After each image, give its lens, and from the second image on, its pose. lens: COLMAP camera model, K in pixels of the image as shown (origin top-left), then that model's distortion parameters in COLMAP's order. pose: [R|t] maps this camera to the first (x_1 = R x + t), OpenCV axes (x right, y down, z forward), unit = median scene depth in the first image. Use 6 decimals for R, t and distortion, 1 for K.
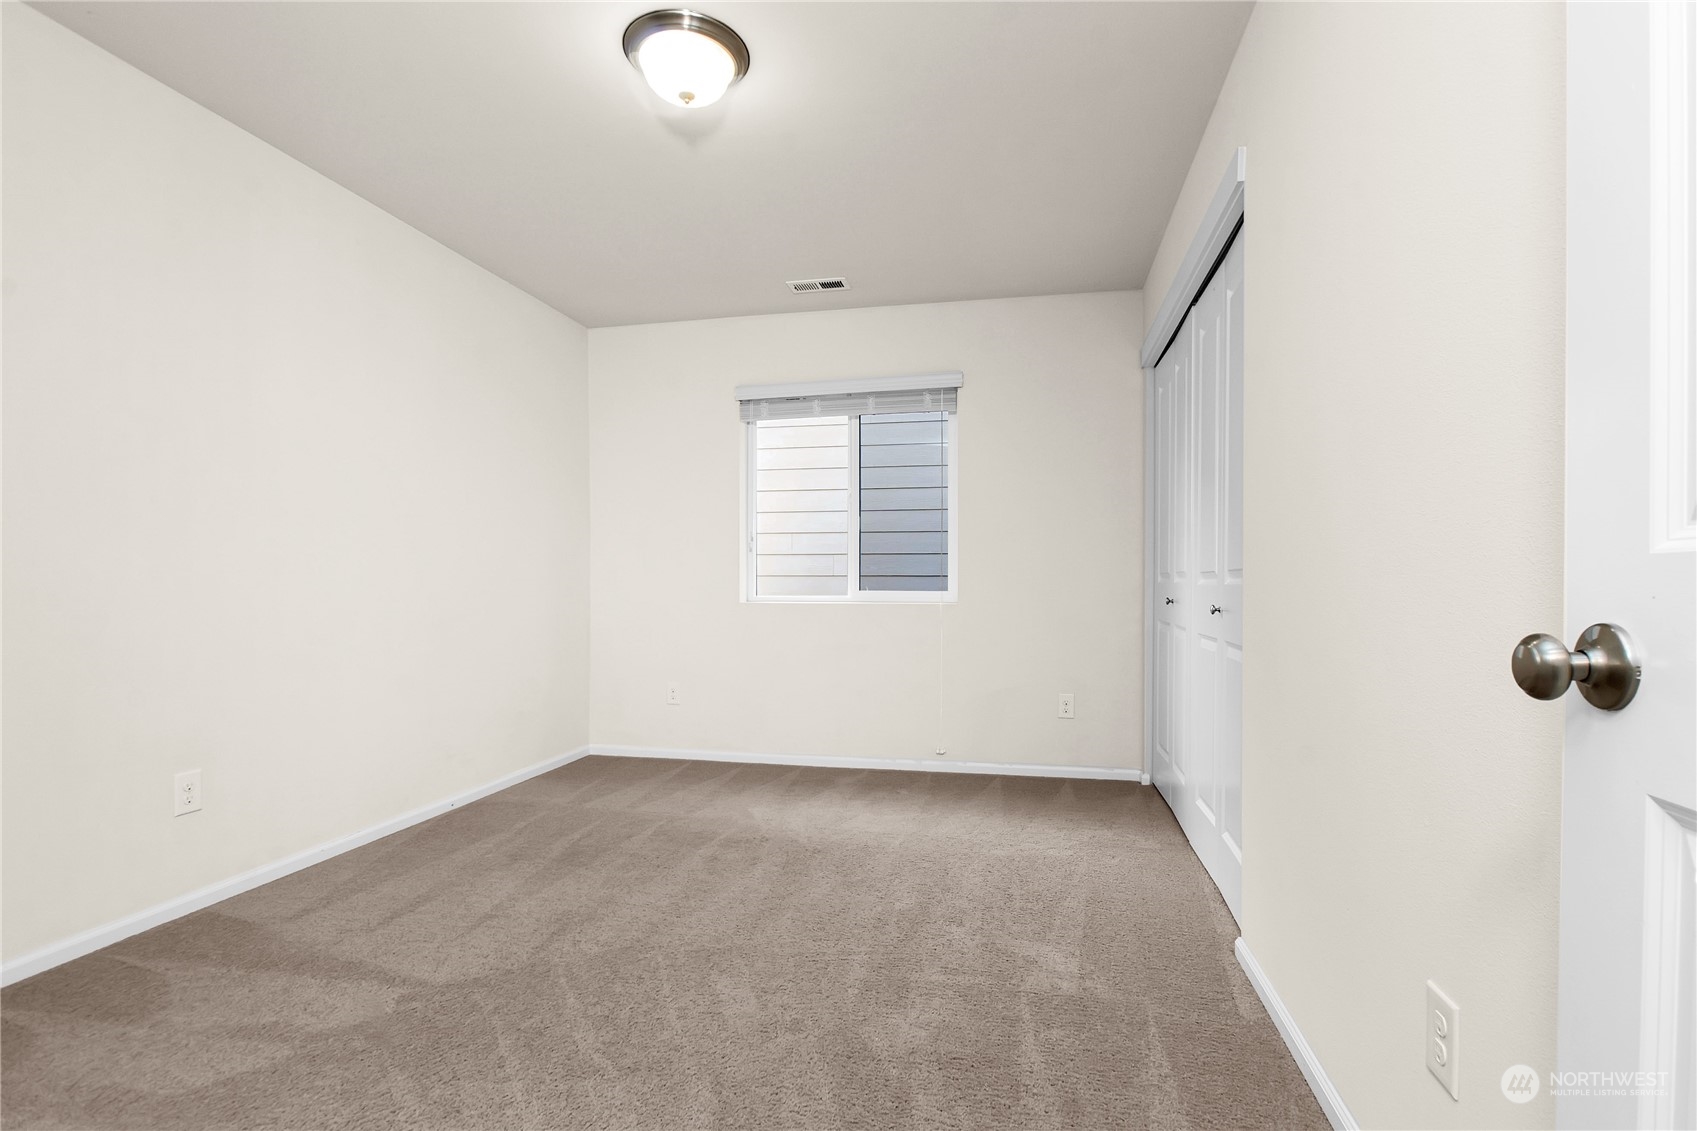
lens RADIAL K [[801.1, 0, 848.5], [0, 801.1, 565.5], [0, 0, 1]] dist [0.002747, 0.000696]
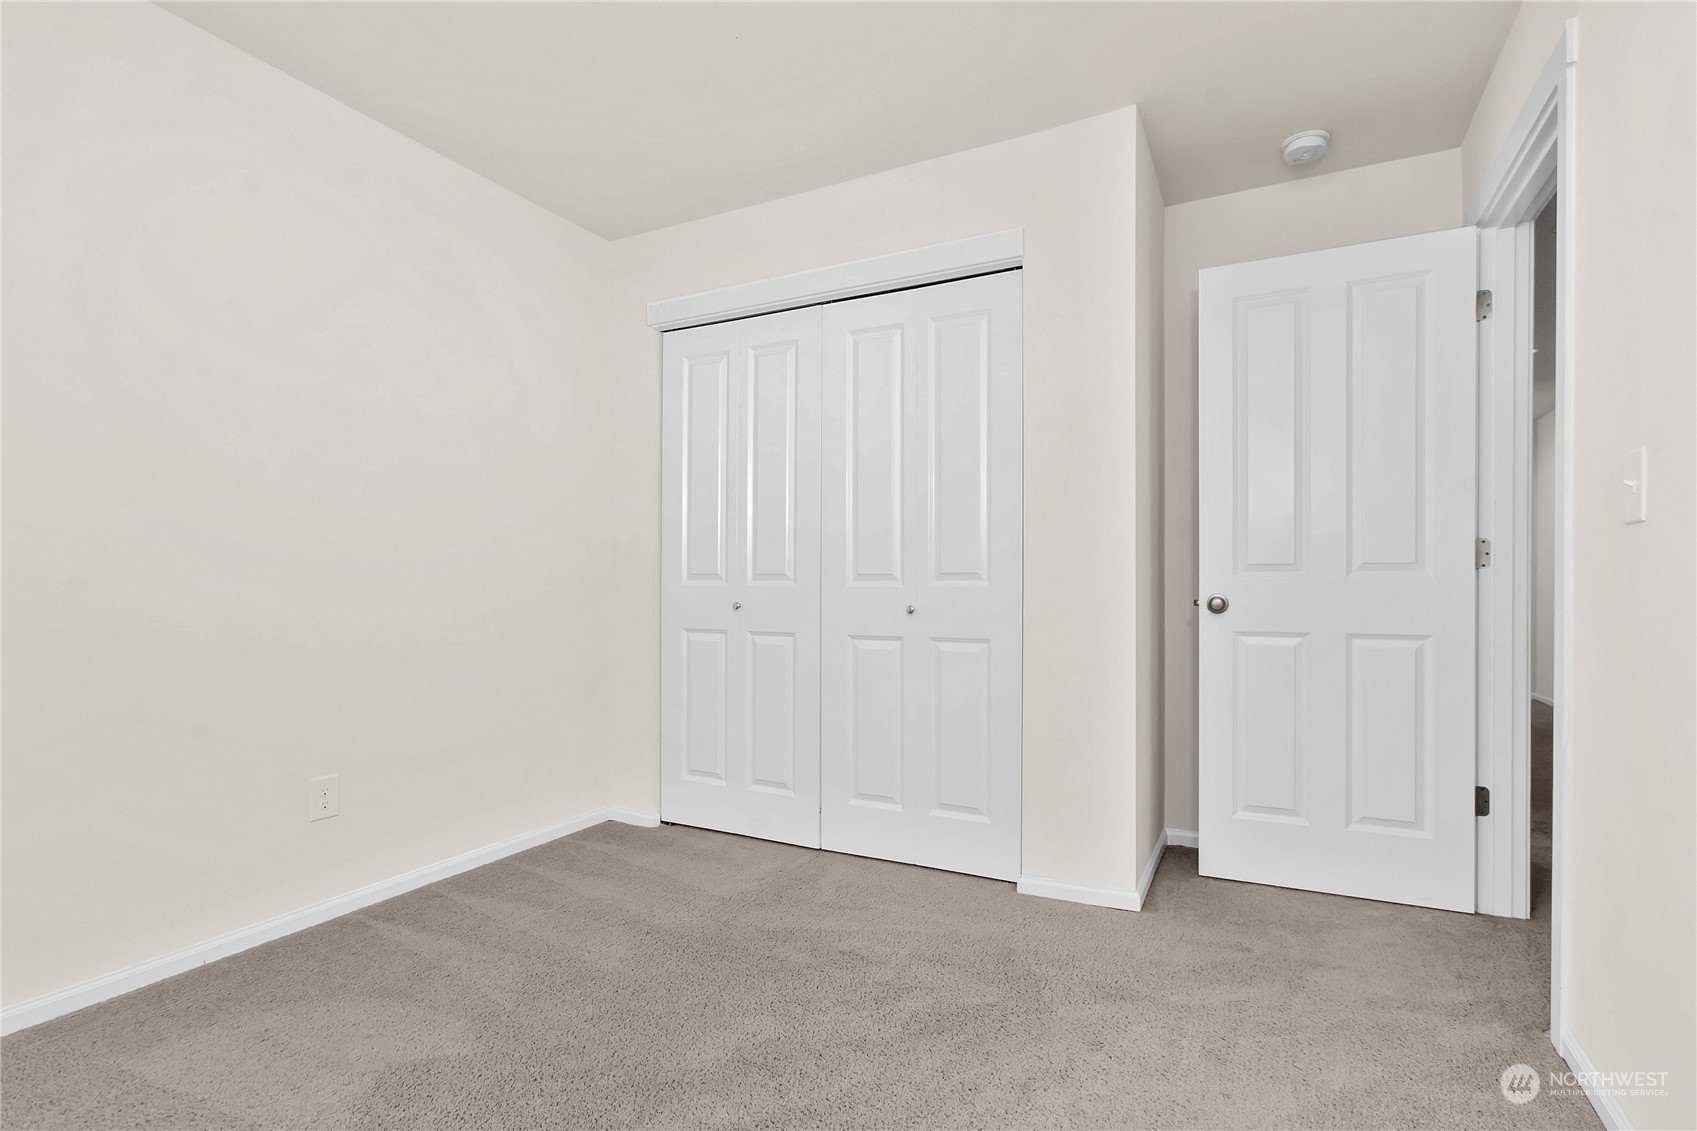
lens RADIAL K [[801.1, 0, 848.5], [0, 801.1, 565.5], [0, 0, 1]] dist [0.002747, 0.000696]
pose [[0.966145, -0.001470, -0.257997, 0.068472], [0.000315, 0.999990, -0.004519, 0.007058], [0.258001, 0.004285, 0.966135, 0.316311]]
